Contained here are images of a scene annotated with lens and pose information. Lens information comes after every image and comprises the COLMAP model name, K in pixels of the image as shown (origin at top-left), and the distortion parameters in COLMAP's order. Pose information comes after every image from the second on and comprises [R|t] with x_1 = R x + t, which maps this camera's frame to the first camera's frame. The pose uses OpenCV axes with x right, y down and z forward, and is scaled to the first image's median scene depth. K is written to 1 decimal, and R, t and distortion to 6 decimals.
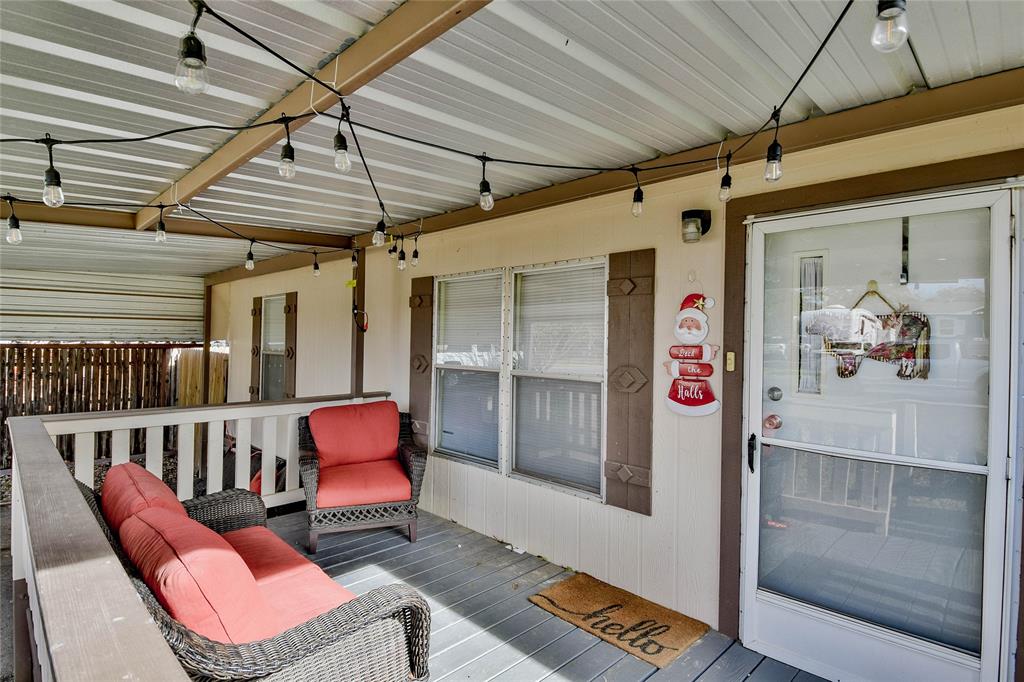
lens RADIAL K [[524.6, 0, 518.9], [0, 524.6, 331.0], [0, 0, 1]] dist [0.033646, -0.043952]
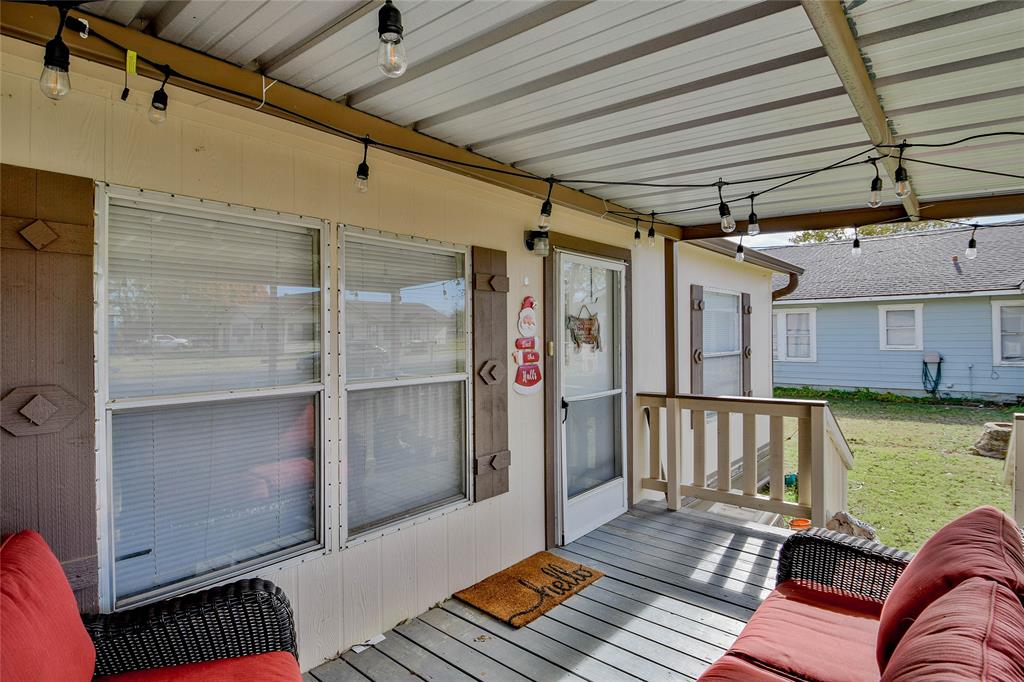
lens RADIAL K [[510.7, 0, 507.3], [0, 510.7, 334.0], [0, 0, 1]] dist [0.027697, -0.036449]
pose [[-0.047071, 0.000900, 0.998891, -0.862263], [-0.009928, 0.999950, -0.001369, 0.020885], [-0.998842, -0.009981, -0.047060, 1.095895]]
